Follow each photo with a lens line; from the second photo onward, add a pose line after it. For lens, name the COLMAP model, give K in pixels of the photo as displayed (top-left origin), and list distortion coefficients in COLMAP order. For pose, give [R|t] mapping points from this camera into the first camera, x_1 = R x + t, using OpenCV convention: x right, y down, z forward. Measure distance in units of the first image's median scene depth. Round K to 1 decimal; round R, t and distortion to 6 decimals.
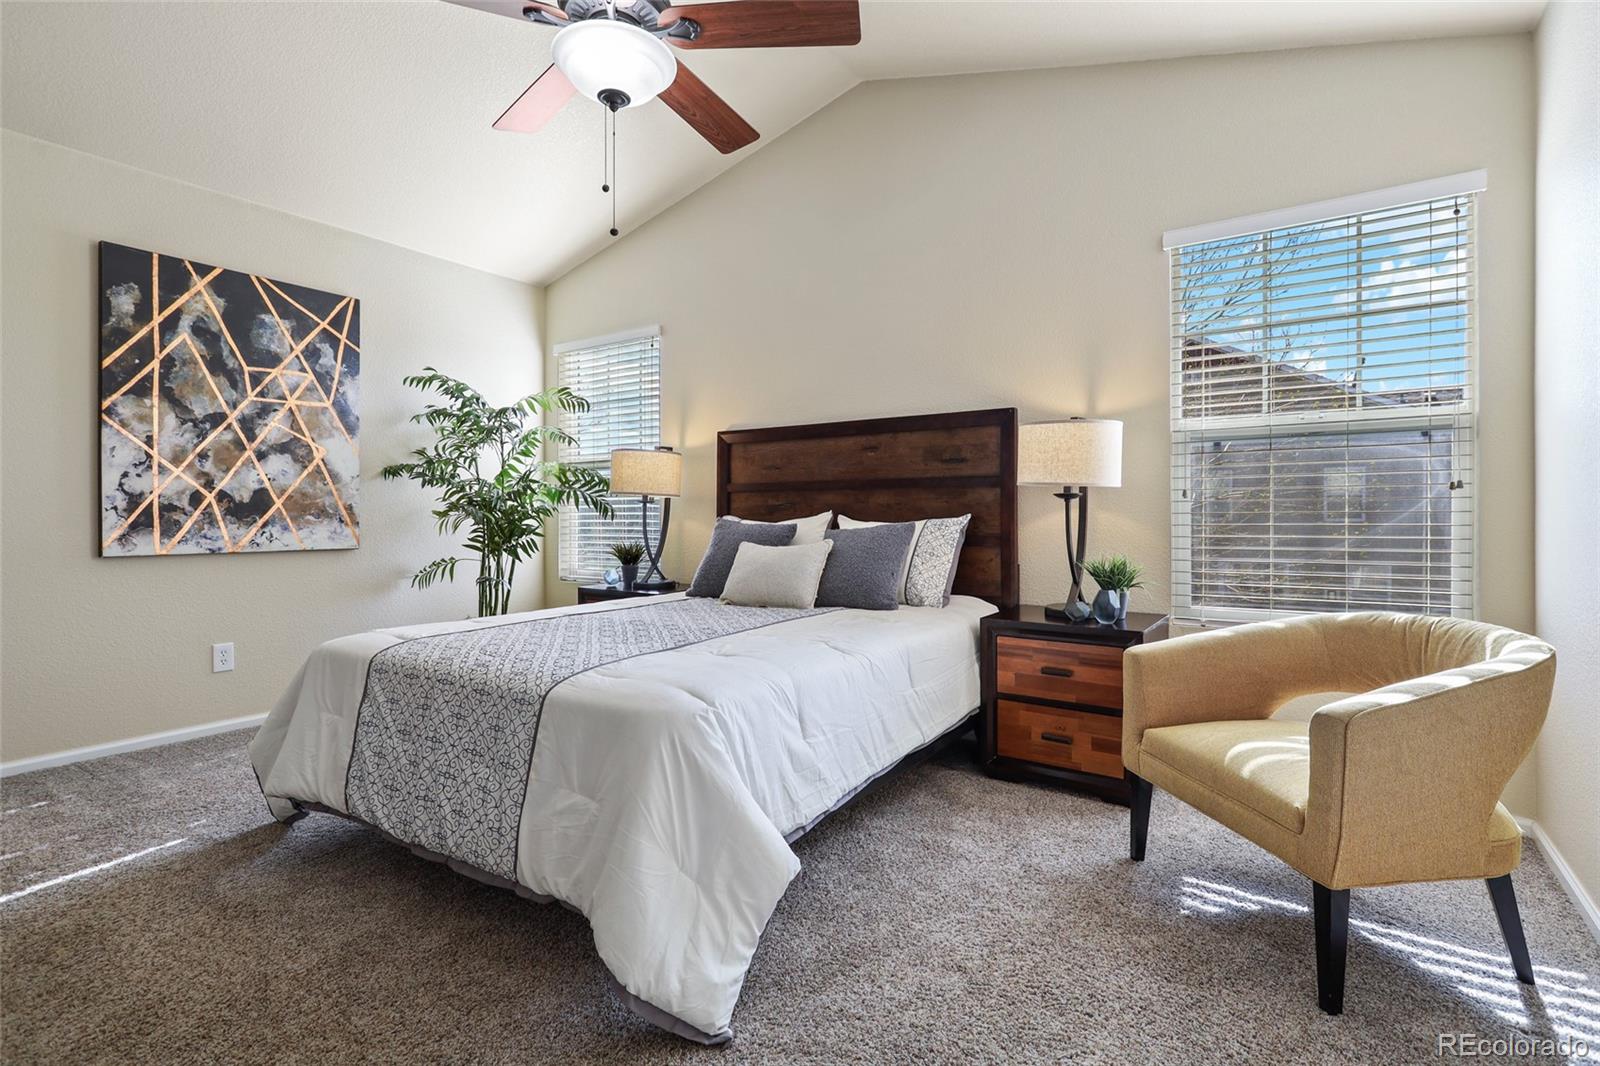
lens RADIAL K [[781.4, 0, 800.3], [0, 781.4, 525.7], [0, 0, 1]] dist [0.001954, 0.000064]
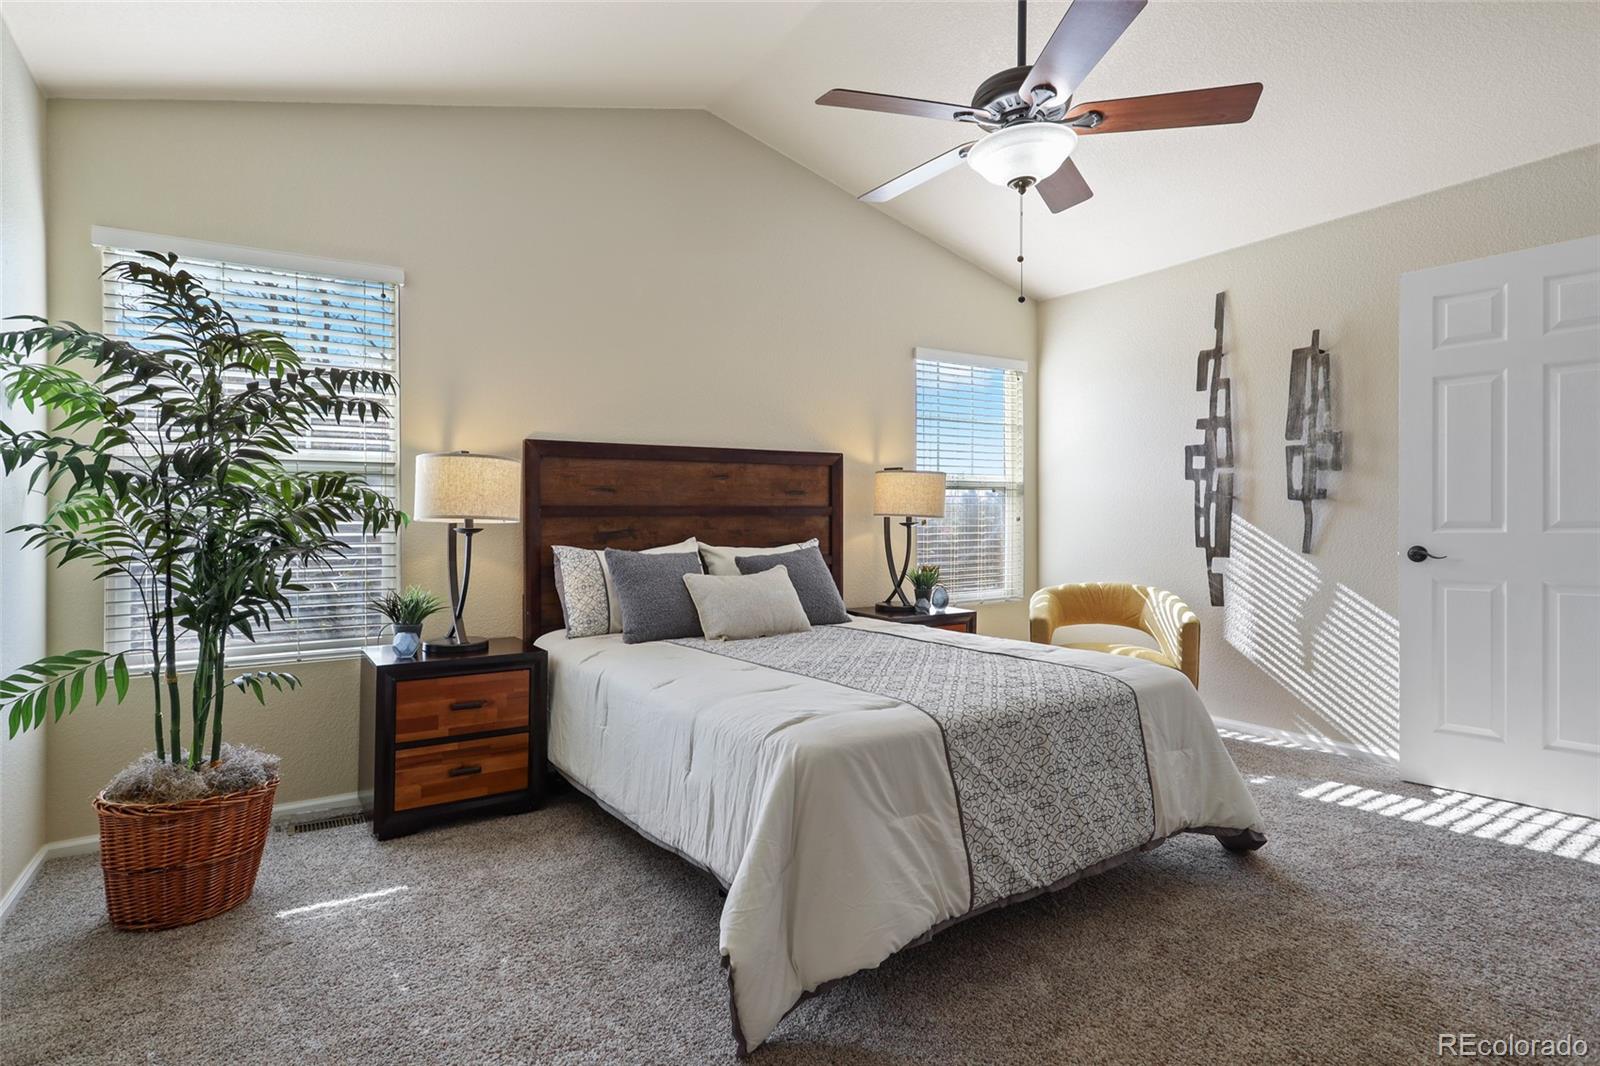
lens RADIAL K [[819.1, 0, 797.6], [0, 819.1, 530.5], [0, 0, 1]] dist [-0.000613, -0.000327]
pose [[0.377408, -0.009256, 0.926001, -0.895962], [0.020413, 0.999790, 0.001674, -0.027589], [-0.925822, 0.018271, 0.377517, 0.513100]]
